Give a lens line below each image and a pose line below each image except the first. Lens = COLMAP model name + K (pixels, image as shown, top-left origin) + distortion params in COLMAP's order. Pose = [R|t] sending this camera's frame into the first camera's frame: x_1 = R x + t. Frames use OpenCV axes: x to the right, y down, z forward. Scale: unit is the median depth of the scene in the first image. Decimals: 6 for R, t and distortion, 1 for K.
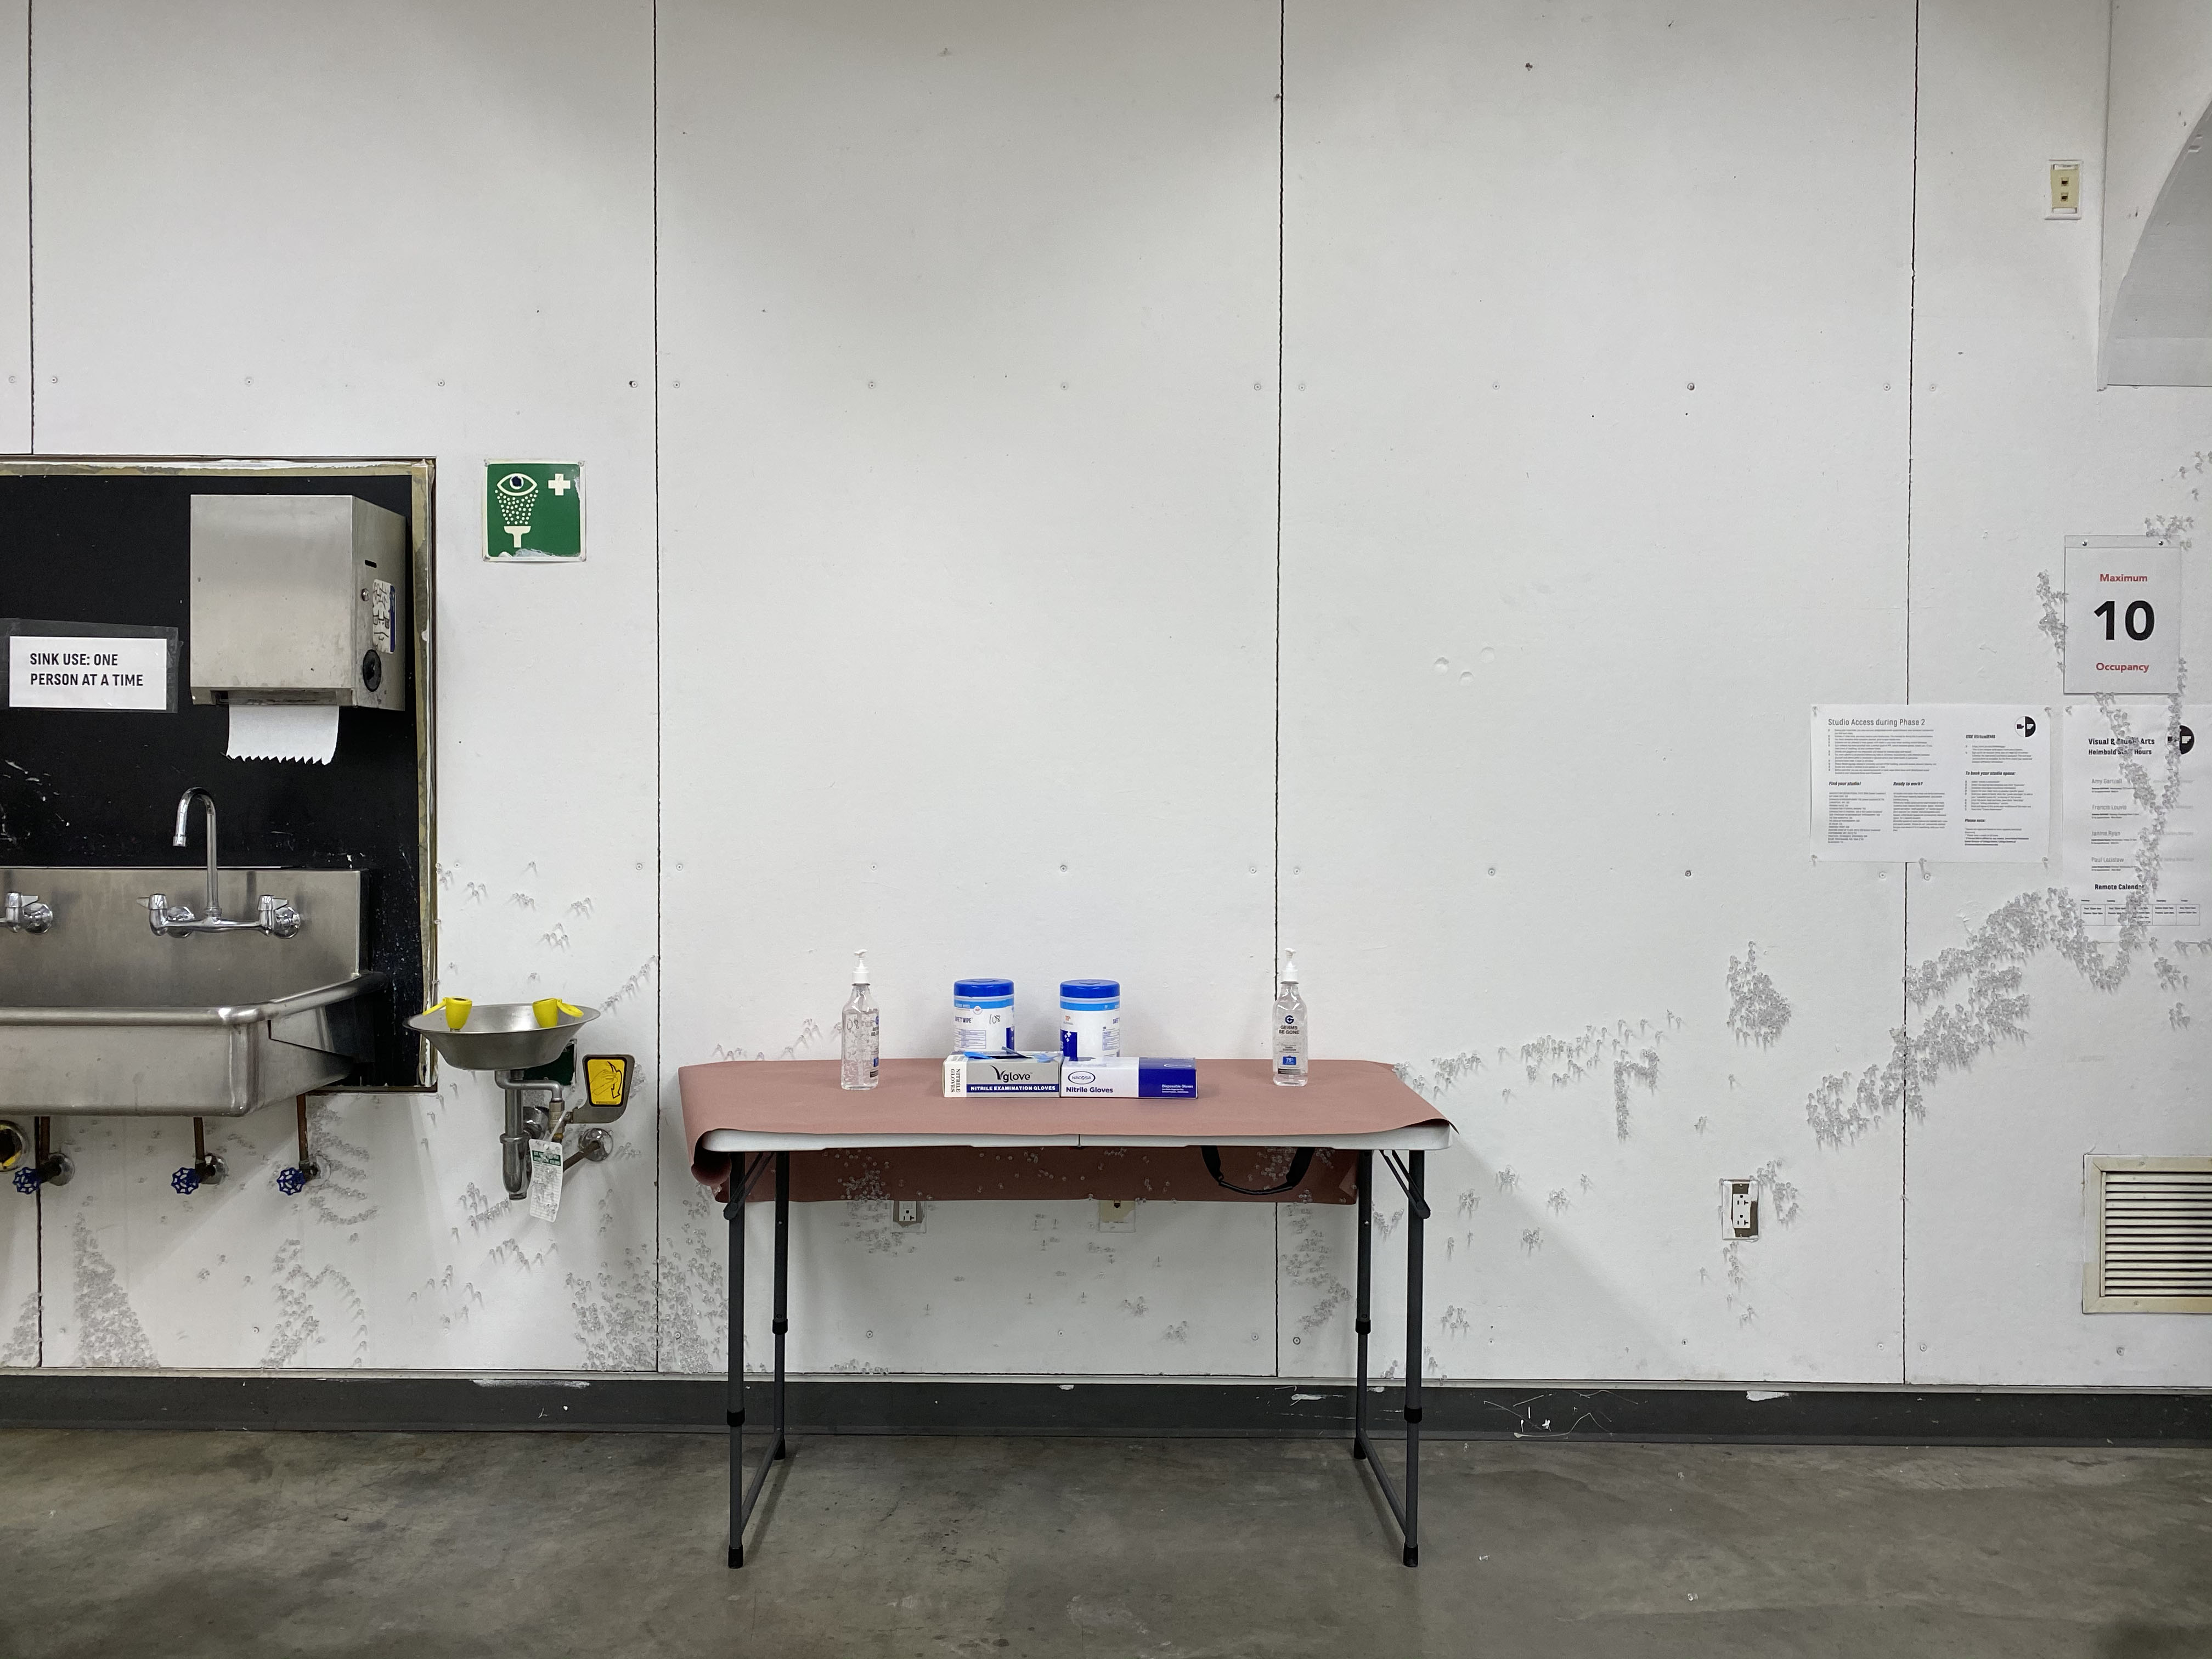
lens RADIAL K [[1669.9, 0, 1096.2], [0, 1669.9, 813.9], [0, 0, 1]] dist [0.002762, 0.005500]
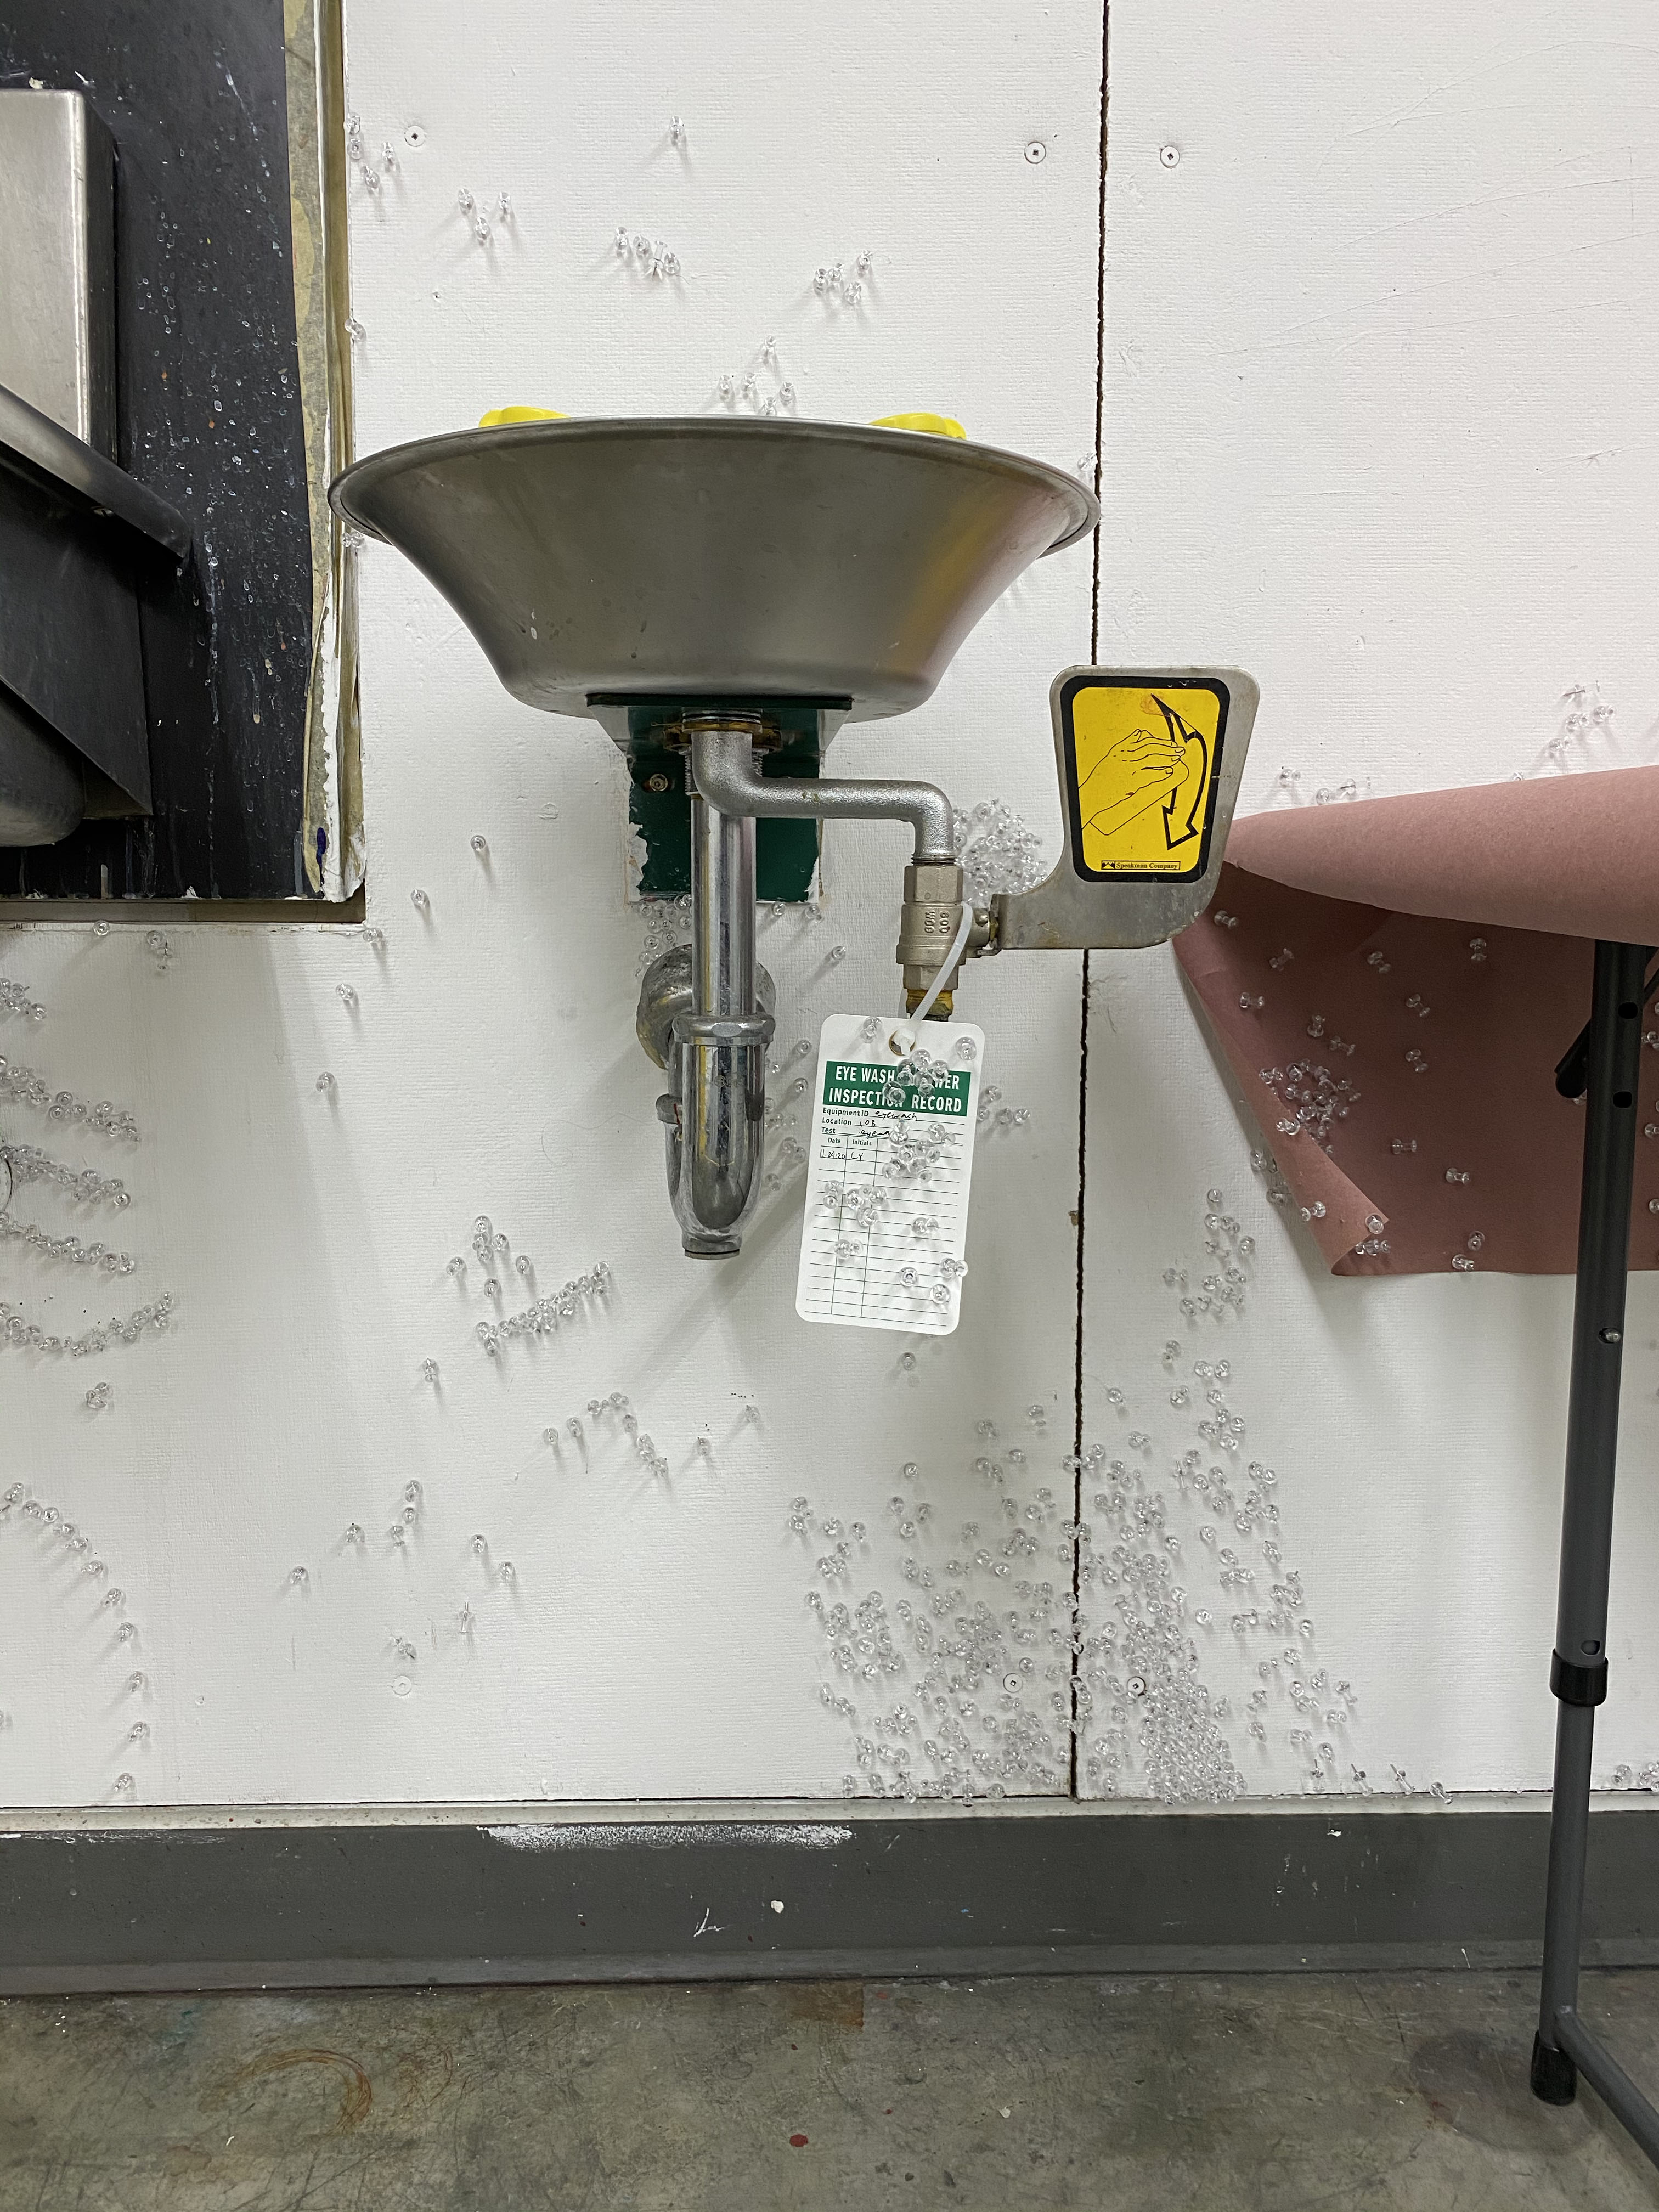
lens RADIAL K [[1605.5, 0, 785.1], [0, 1605.5, 1077.9], [0, 0, 1]] dist [0.046908, -0.094515]
pose [[0.999045, -0.002551, 0.043618, -0.331826], [-0.000910, 0.996862, 0.079150, 0.172019], [-0.043683, -0.079114, 0.995908, 0.706591]]
